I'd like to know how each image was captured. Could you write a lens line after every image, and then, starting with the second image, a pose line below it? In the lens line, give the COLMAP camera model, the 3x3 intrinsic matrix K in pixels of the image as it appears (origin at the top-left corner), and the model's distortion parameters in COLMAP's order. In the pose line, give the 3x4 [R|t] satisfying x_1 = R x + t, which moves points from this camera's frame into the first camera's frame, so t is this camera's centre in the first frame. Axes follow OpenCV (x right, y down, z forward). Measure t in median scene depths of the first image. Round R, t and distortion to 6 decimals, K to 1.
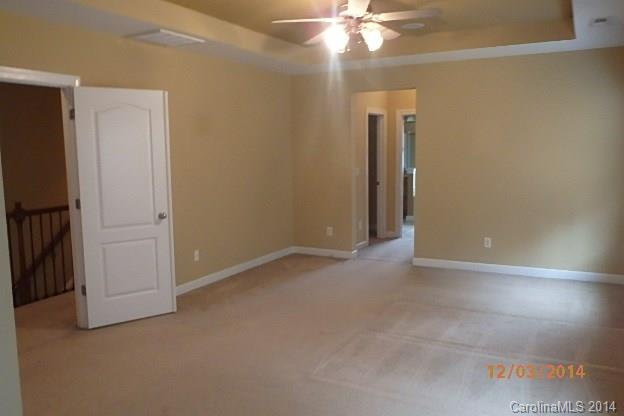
lens RADIAL K [[522.4, 0, 312.0], [0, 522.4, 208.0], [0, 0, 1]] dist [0.002016, 0.000681]
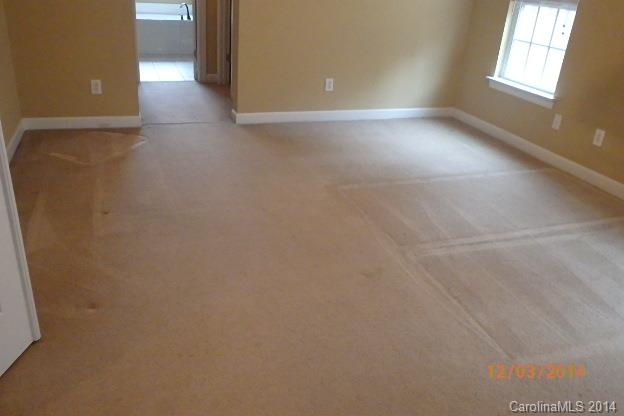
lens RADIAL K [[522.4, 0, 312.0], [0, 522.4, 208.0], [0, 0, 1]] dist [0.002016, 0.000681]
pose [[0.686373, -0.255129, 0.681029, -0.304202], [0.016300, 0.941607, 0.336319, -0.028664], [-0.727067, -0.219739, 0.650453, 0.489874]]
